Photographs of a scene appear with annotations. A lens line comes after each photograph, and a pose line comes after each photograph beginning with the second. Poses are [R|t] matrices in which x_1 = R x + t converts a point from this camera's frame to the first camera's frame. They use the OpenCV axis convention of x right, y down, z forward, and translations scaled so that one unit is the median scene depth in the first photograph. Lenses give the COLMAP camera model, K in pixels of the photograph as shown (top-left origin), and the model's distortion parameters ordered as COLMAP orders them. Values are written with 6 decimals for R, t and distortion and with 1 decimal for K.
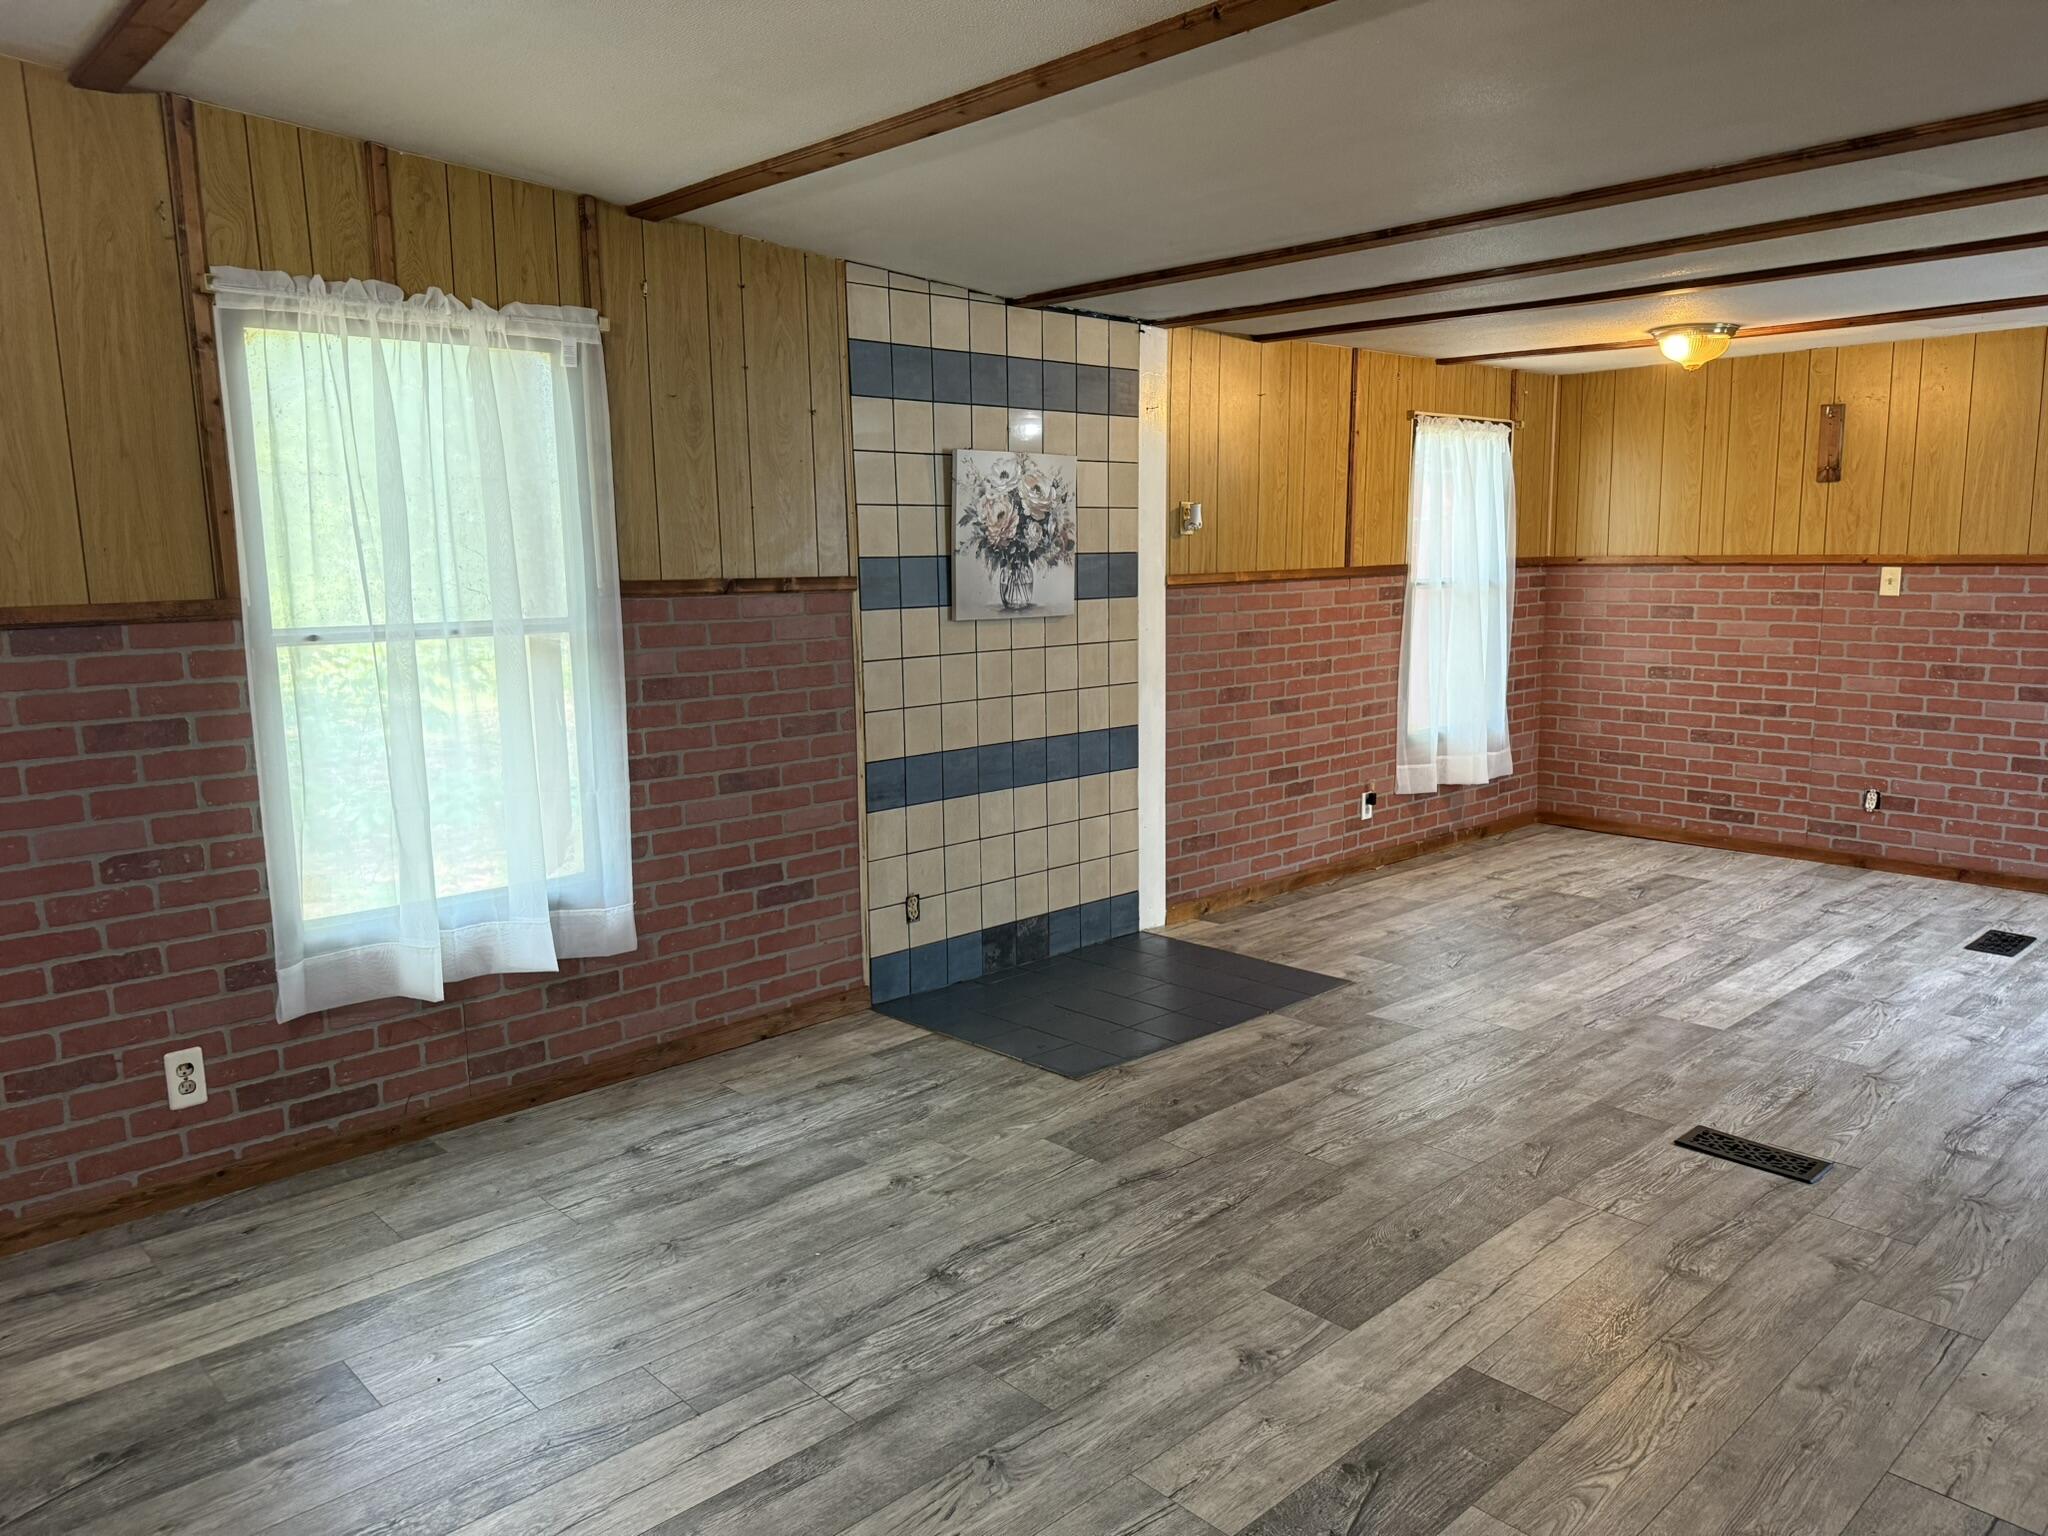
lens RADIAL K [[1436.6, 0, 1009.7], [0, 1436.6, 771.1], [0, 0, 1]] dist [0.064895, -0.090235]
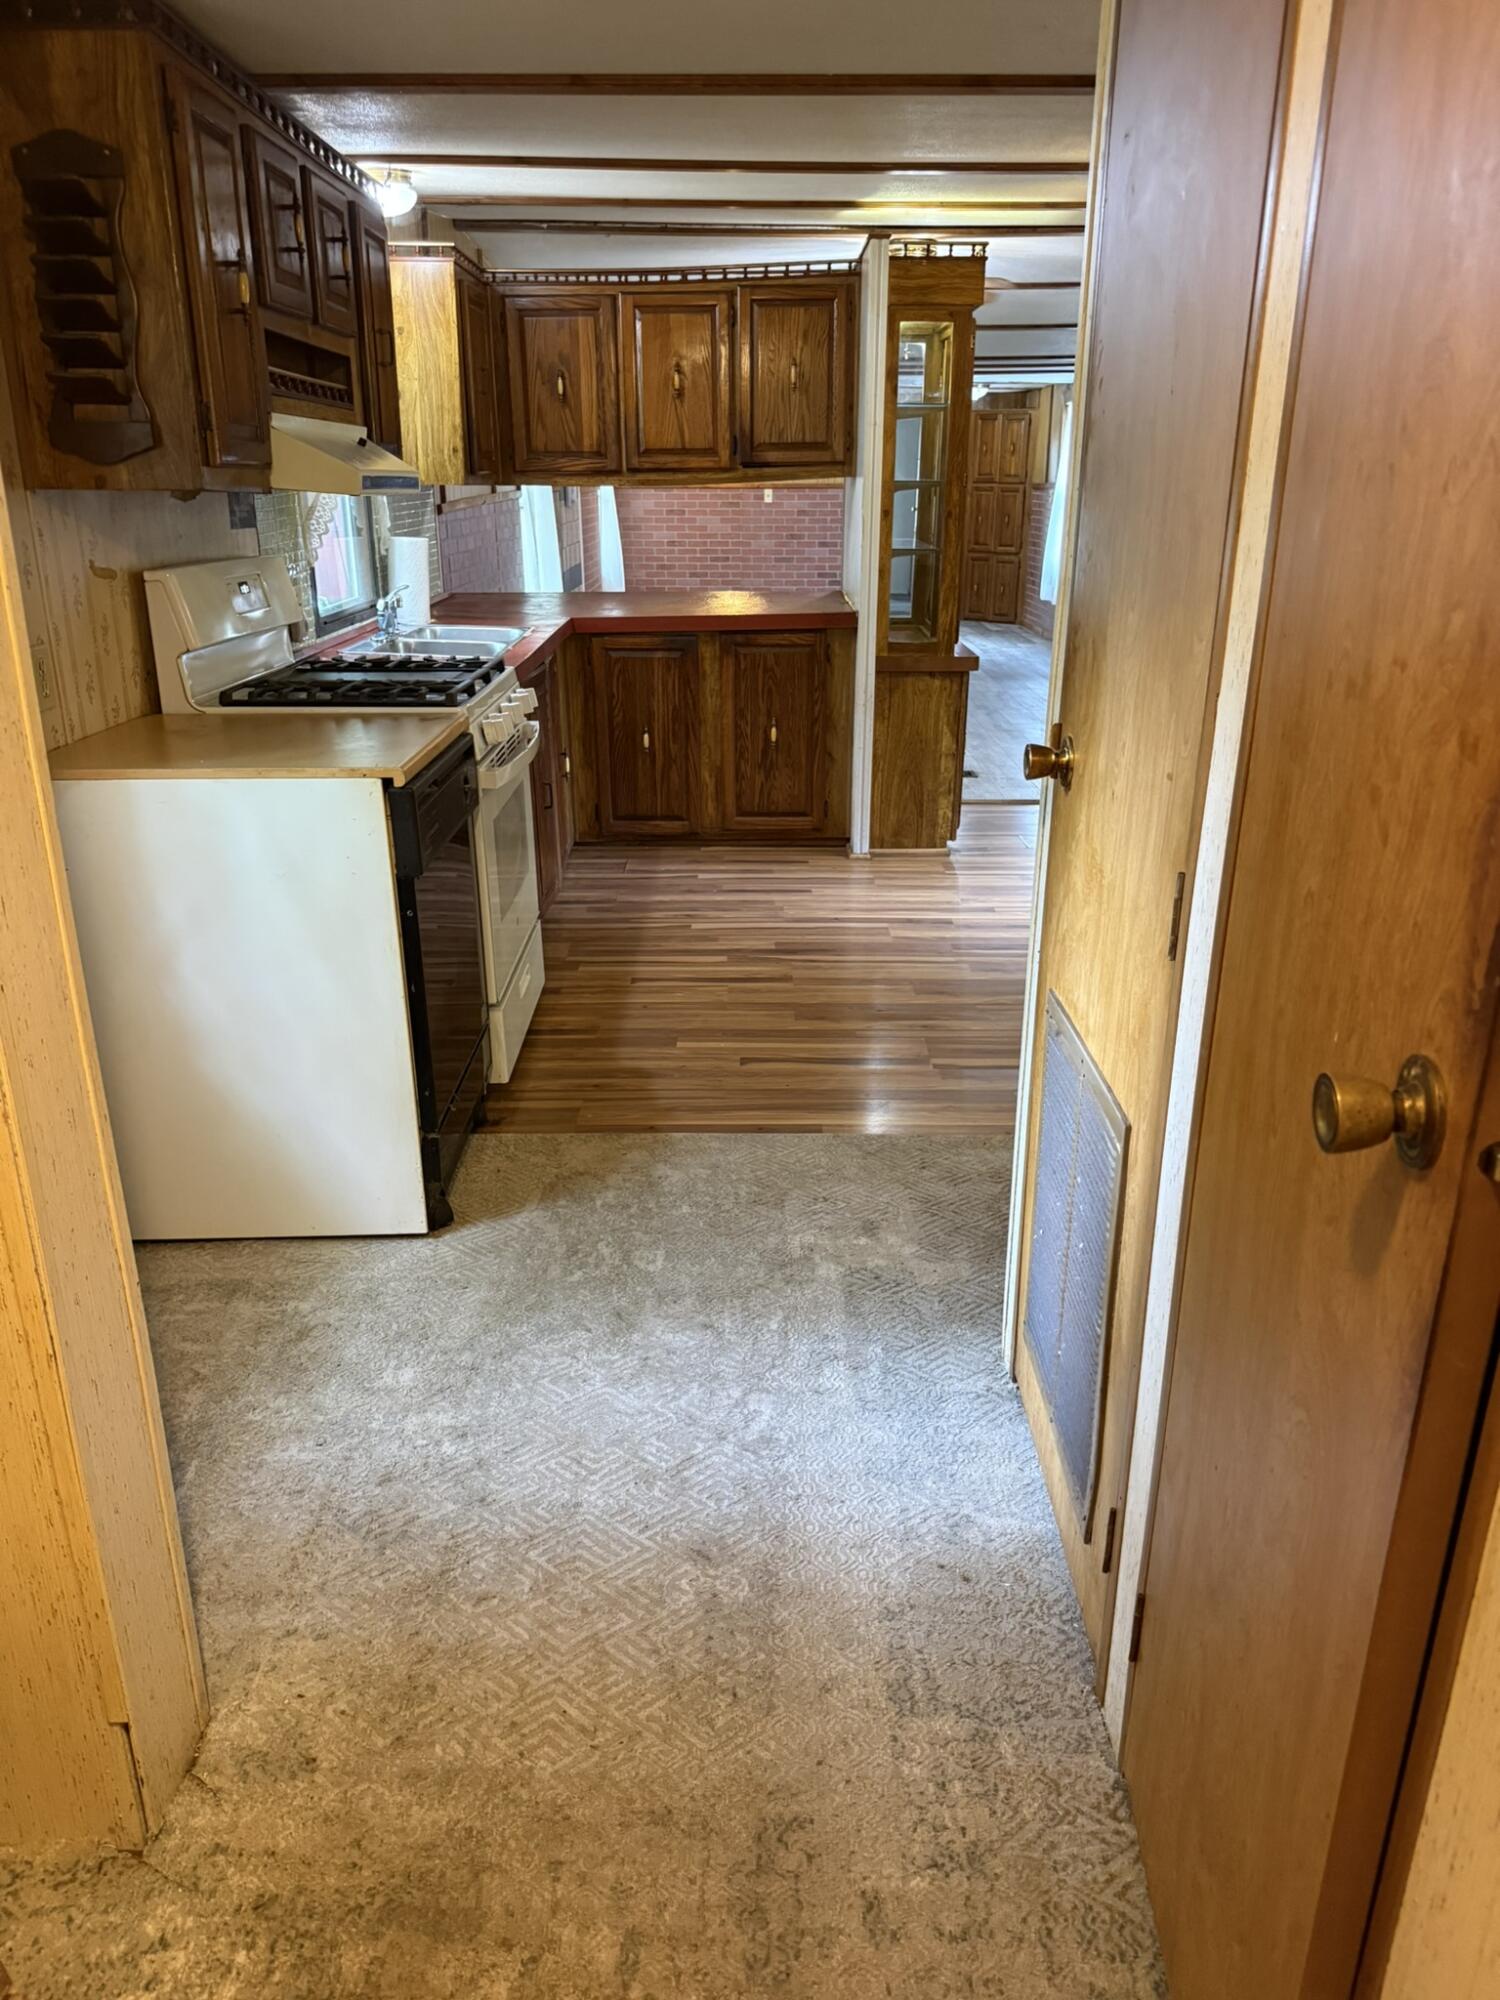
lens RADIAL K [[1403.0, 0, 757.4], [0, 1403.0, 1045.0], [0, 0, 1]] dist [0.064895, -0.090235]
pose [[0.672275, -0.265224, 0.691160, -1.550676], [0.105999, 0.958486, 0.264704, 0.143089], [-0.732674, -0.104692, 0.672480, -0.771847]]
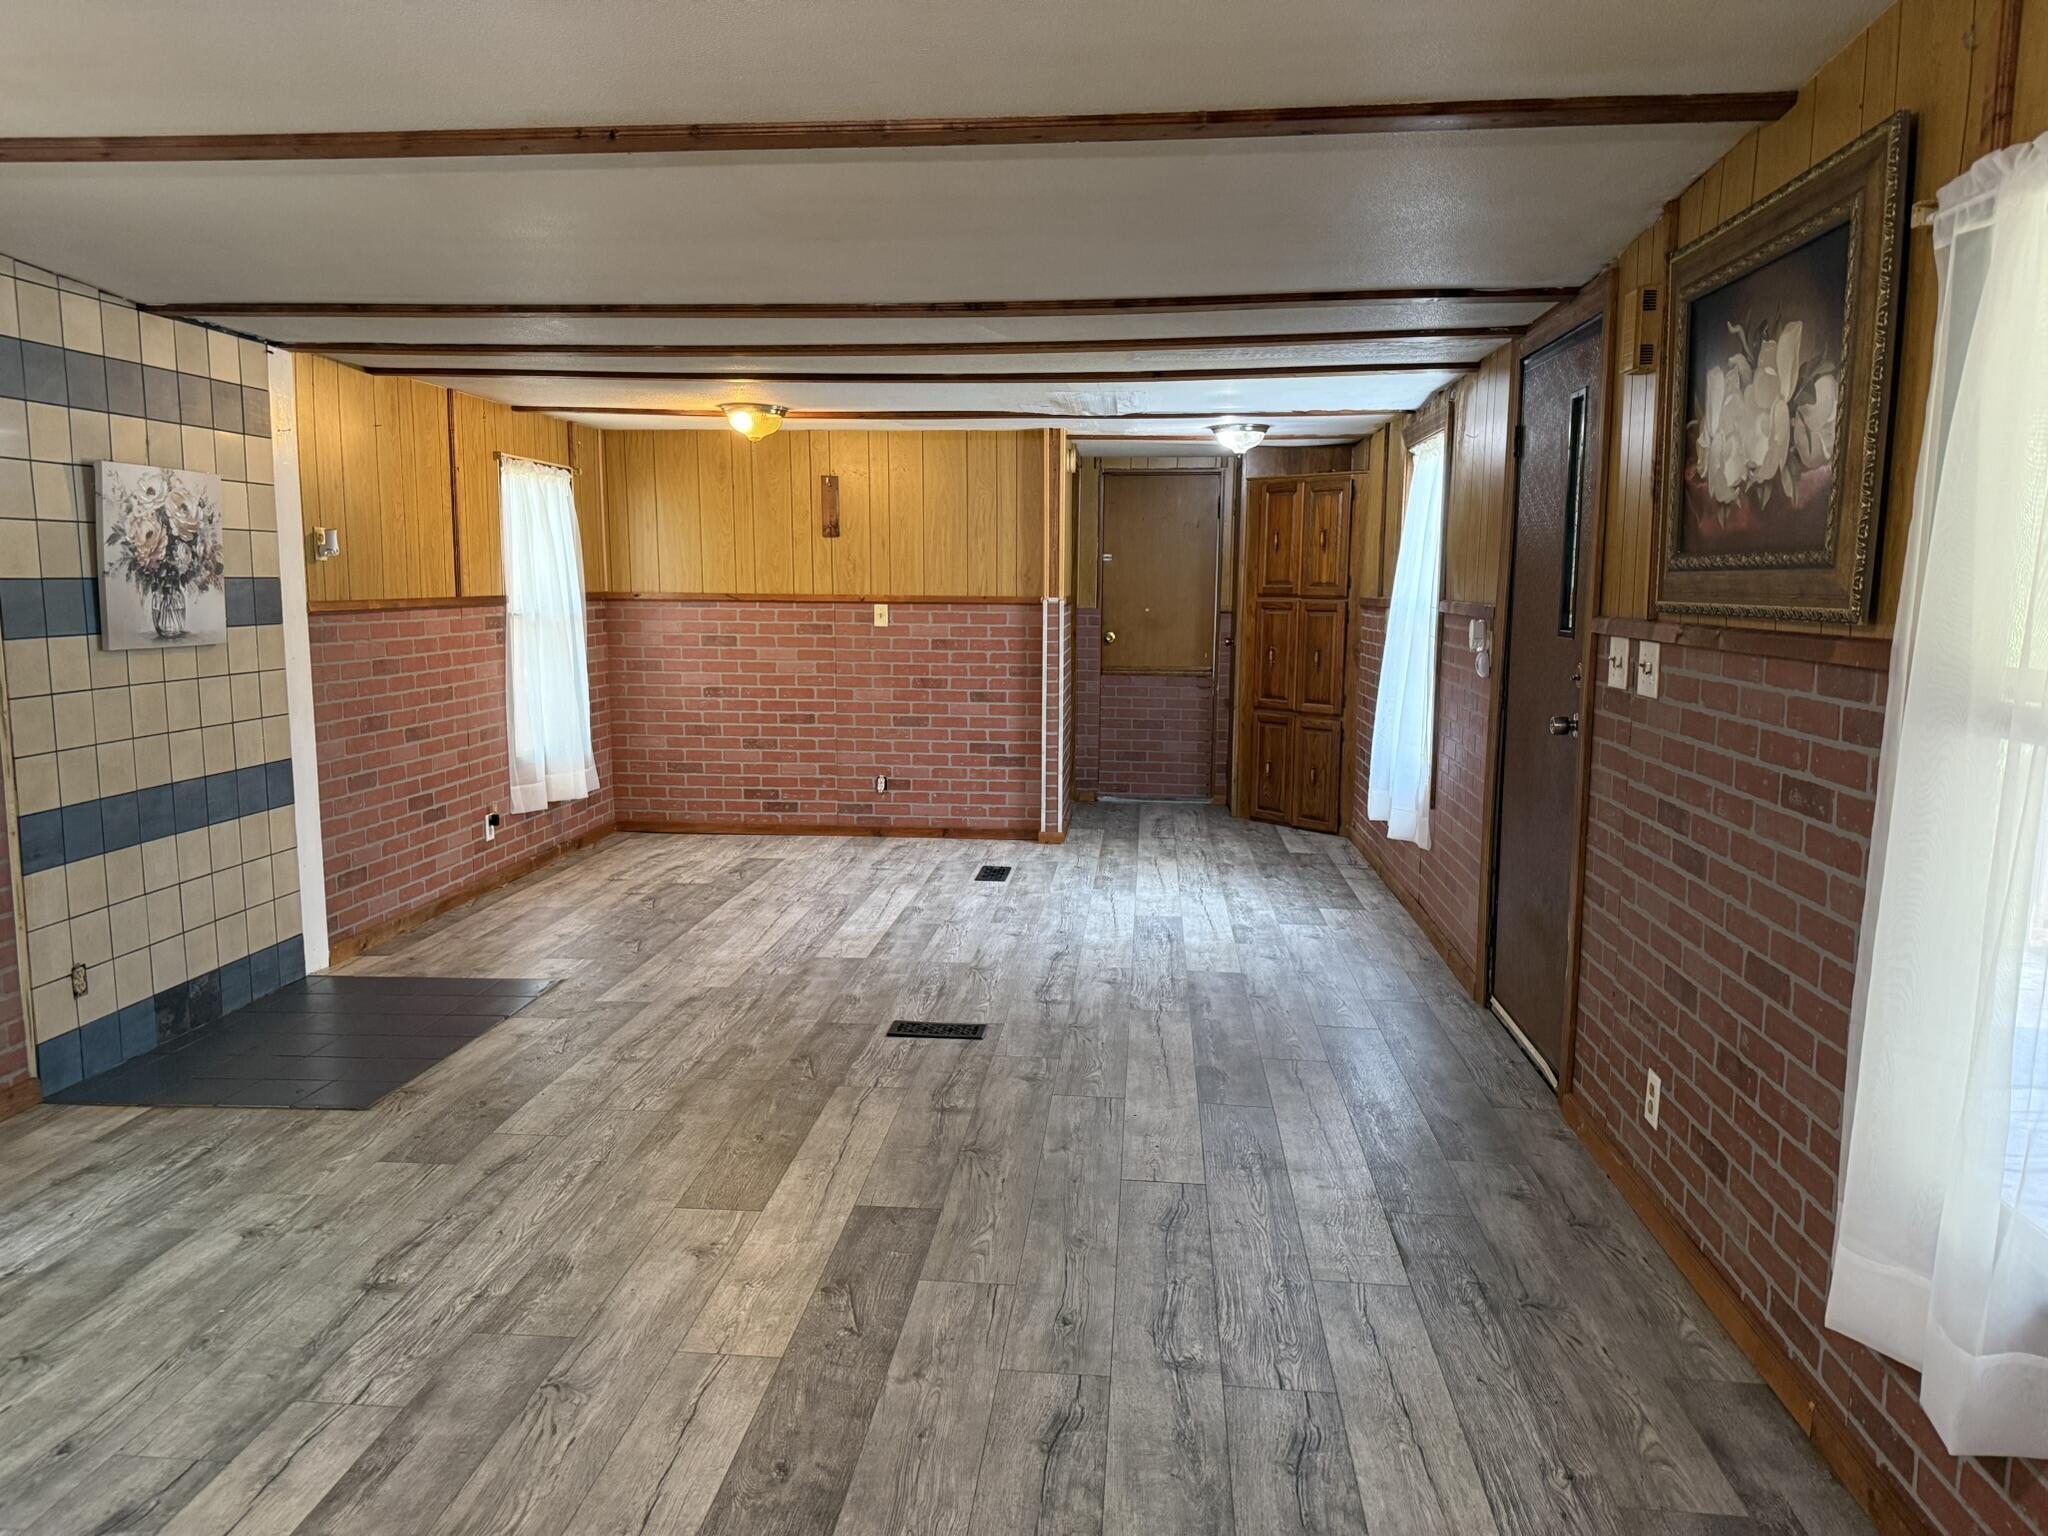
lens RADIAL K [[1436.6, 0, 1033.6], [0, 1436.6, 764.7], [0, 0, 1]] dist [0.064895, -0.090235]
pose [[0.735183, -0.069355, 0.674311, -0.222086], [0.090816, 0.995862, 0.003413, 0.014596], [-0.671758, 0.058730, 0.738439, -0.046429]]
